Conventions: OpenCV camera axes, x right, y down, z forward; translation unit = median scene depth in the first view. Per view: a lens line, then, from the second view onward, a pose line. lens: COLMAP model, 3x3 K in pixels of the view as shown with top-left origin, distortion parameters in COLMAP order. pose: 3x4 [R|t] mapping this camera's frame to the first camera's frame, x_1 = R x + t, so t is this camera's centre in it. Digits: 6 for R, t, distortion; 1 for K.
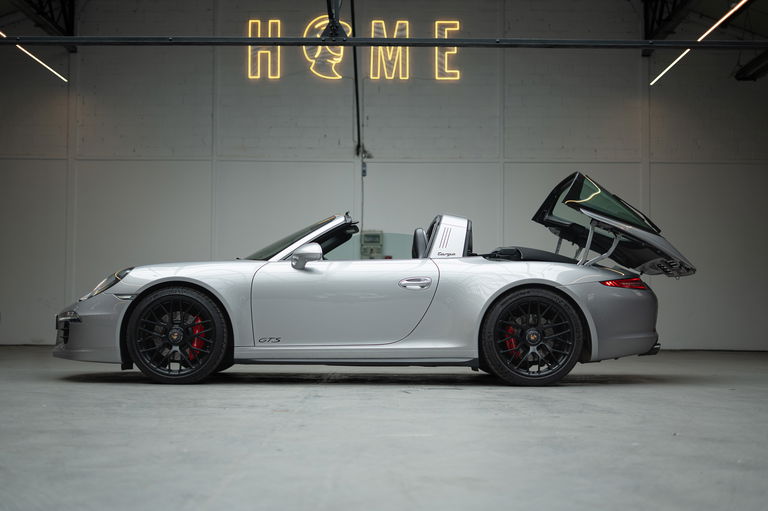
lens RADIAL K [[1135.2, 0, 397.1], [0, 1135.2, 256.4], [0, 0, 1]] dist [-0.041593, 0.042251]
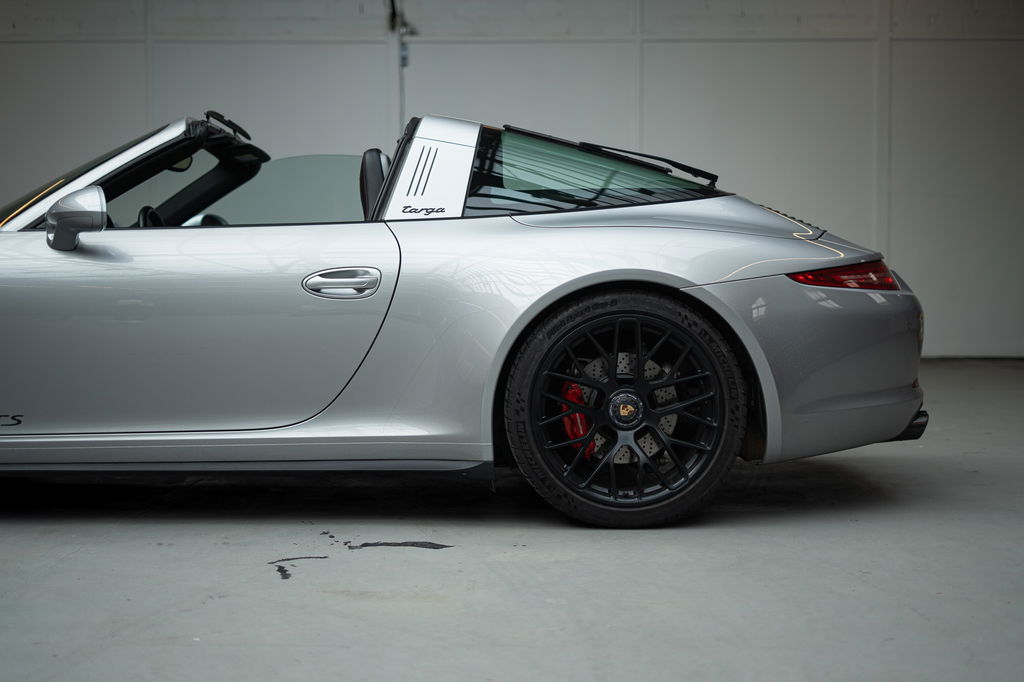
lens RADIAL K [[1624.1, 0, 512.0], [0, 1624.1, 341.0], [0, 0, 1]] dist [-0.027755, -0.052657]
pose [[0.999967, -0.006497, -0.004776, 0.080769], [0.006893, 0.996080, 0.088186, -0.006838], [0.004184, -0.088216, 0.996093, 0.405639]]
